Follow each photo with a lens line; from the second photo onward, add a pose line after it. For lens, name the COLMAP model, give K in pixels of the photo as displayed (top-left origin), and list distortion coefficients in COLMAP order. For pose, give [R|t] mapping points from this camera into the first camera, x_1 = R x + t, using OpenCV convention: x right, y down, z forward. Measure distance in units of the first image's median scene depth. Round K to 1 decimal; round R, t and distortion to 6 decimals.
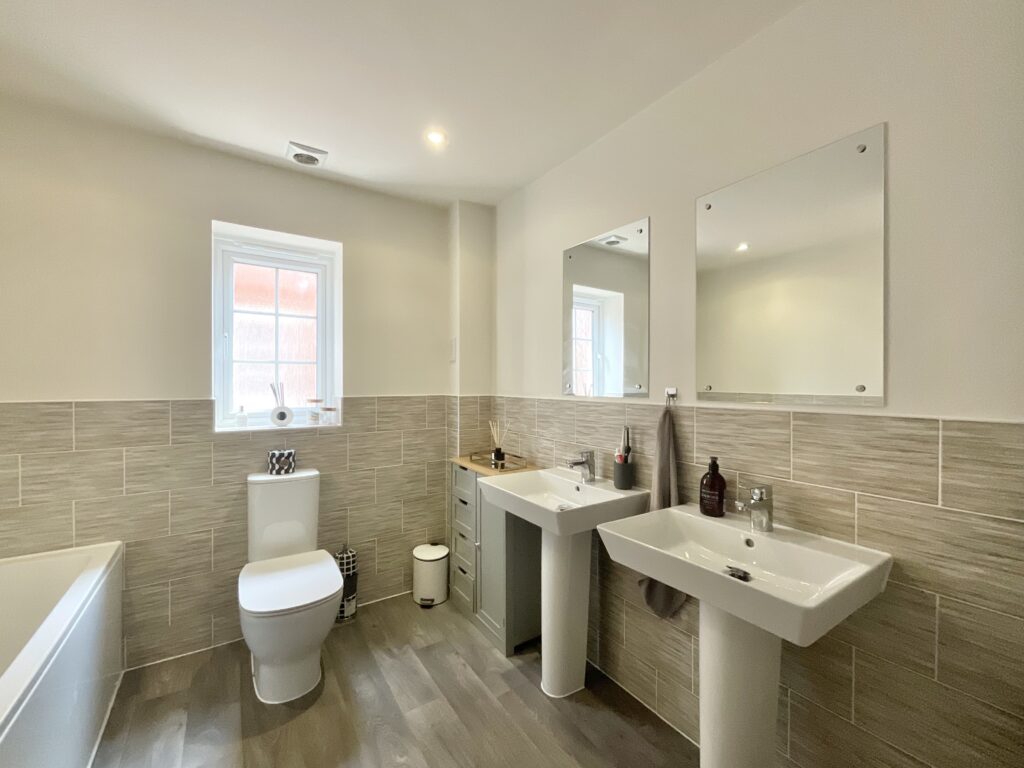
lens RADIAL K [[417.6, 0, 512.5], [0, 417.6, 385.5], [0, 0, 1]] dist [-0.000366, -0.000017]
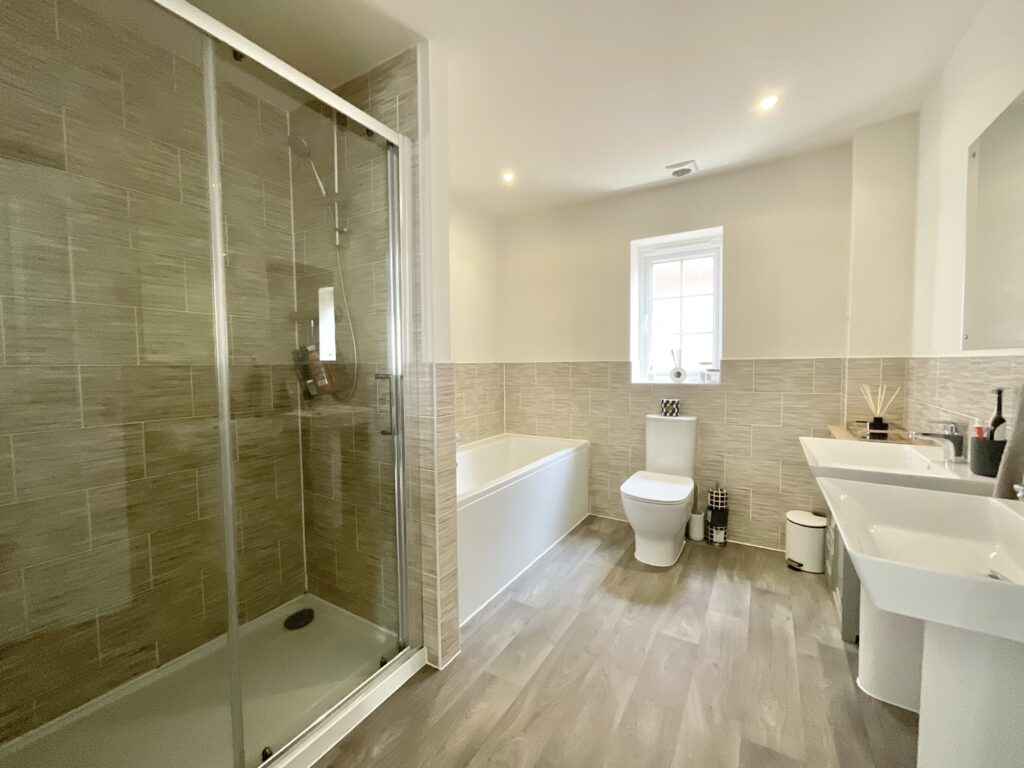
lens RADIAL K [[417.6, 0, 509.9], [0, 417.6, 384.8], [0, 0, 1]] dist [-0.000366, -0.000017]
pose [[0.411421, 0.040168, -0.910560, 0.466798], [0.008898, 0.998804, 0.048081, 0.041191], [0.911402, -0.027884, 0.410571, -0.022534]]
